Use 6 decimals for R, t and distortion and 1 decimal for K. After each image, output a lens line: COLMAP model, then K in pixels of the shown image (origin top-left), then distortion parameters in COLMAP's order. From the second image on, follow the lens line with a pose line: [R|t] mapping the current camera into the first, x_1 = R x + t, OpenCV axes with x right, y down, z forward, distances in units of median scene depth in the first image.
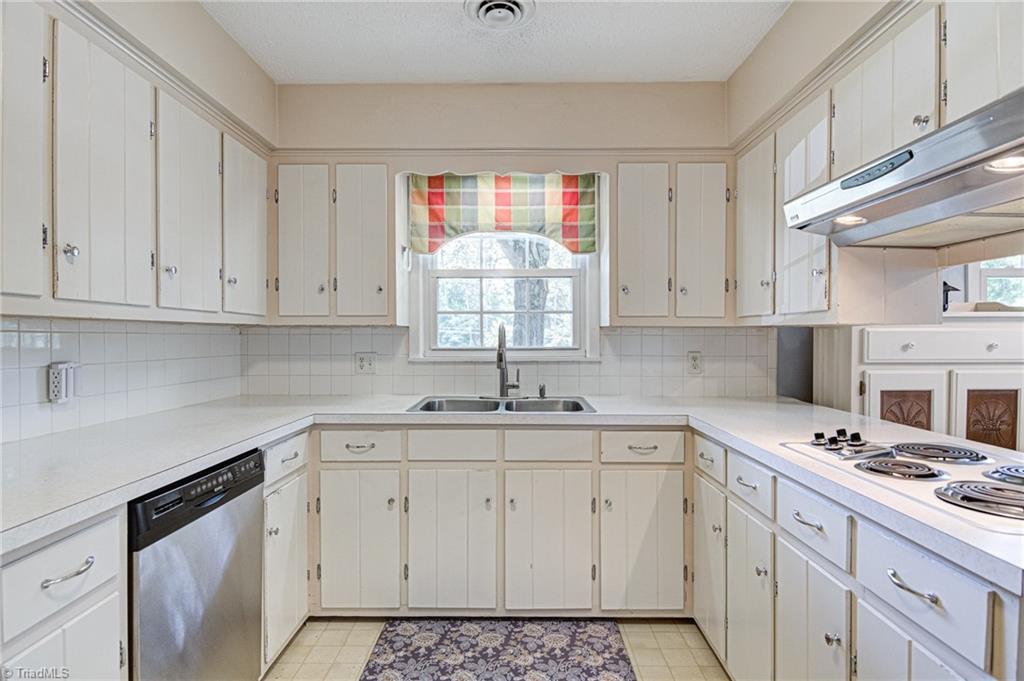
lens RADIAL K [[531.0, 0, 517.1], [0, 531.0, 341.5], [0, 0, 1]] dist [0.016306, -0.016815]
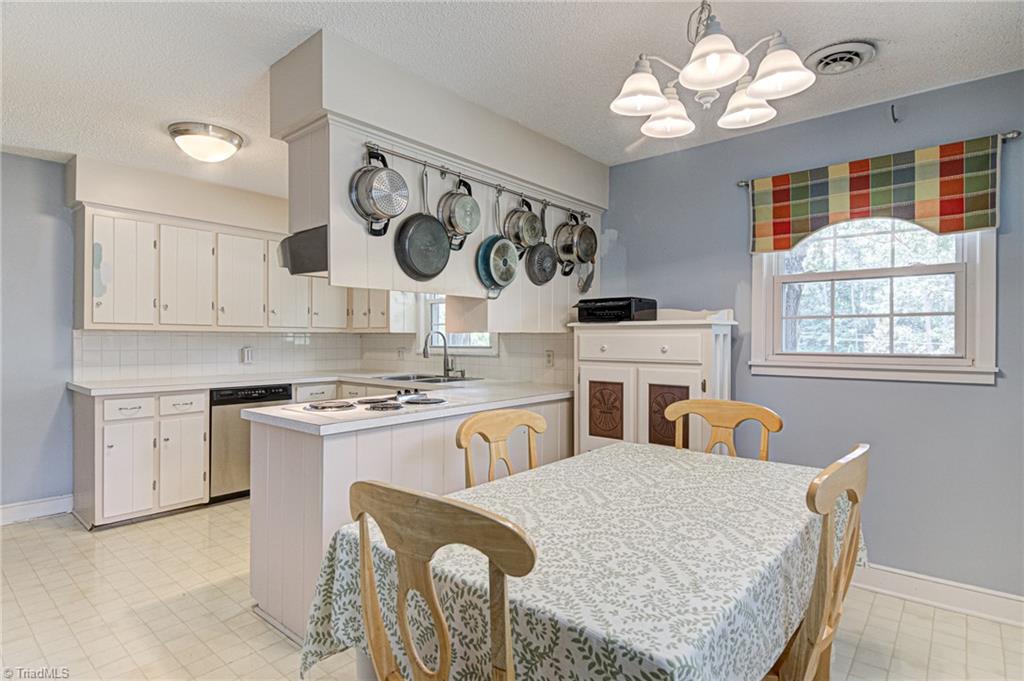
lens RADIAL K [[534.1, 0, 512.0], [0, 534.1, 340.5], [0, 0, 1]] dist [0.004382, -0.016851]
pose [[0.762404, 0.006534, -0.647069, 1.196116], [-0.009135, 0.999958, -0.000666, -0.005779], [0.647037, 0.006419, 0.762431, -0.127604]]
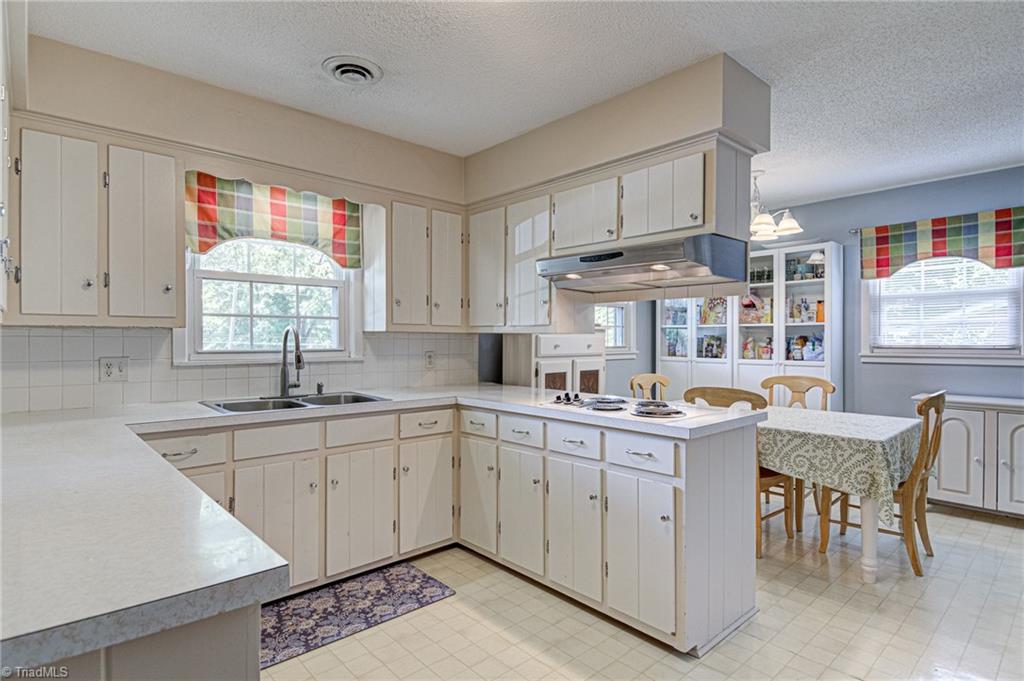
lens RADIAL K [[531.0, 0, 517.1], [0, 531.0, 341.5], [0, 0, 1]] dist [0.016306, -0.016815]
pose [[0.727724, -0.000497, 0.685870, -0.418796], [0.002344, 0.999996, -0.001763, -0.002478], [-0.685866, 0.002890, 0.727722, -0.099754]]
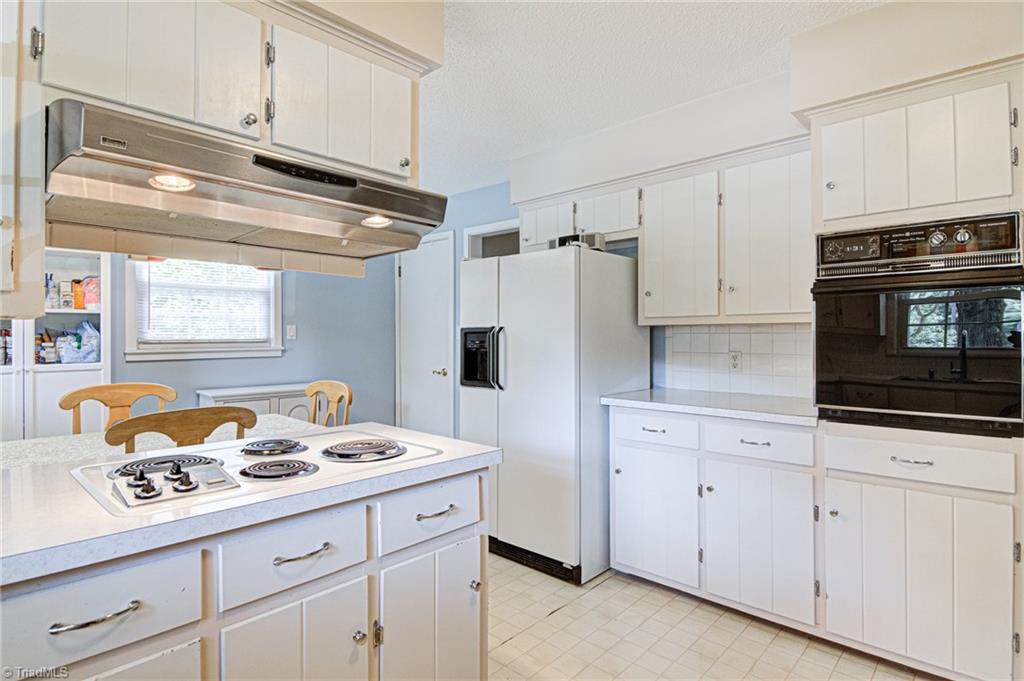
lens RADIAL K [[534.1, 0, 512.0], [0, 534.1, 340.5], [0, 0, 1]] dist [0.004382, -0.016851]
pose [[-0.746411, -0.010400, 0.665404, -0.135295], [-0.000457, 0.999886, 0.015116, -0.011190], [-0.665485, 0.010978, -0.746331, 0.696638]]
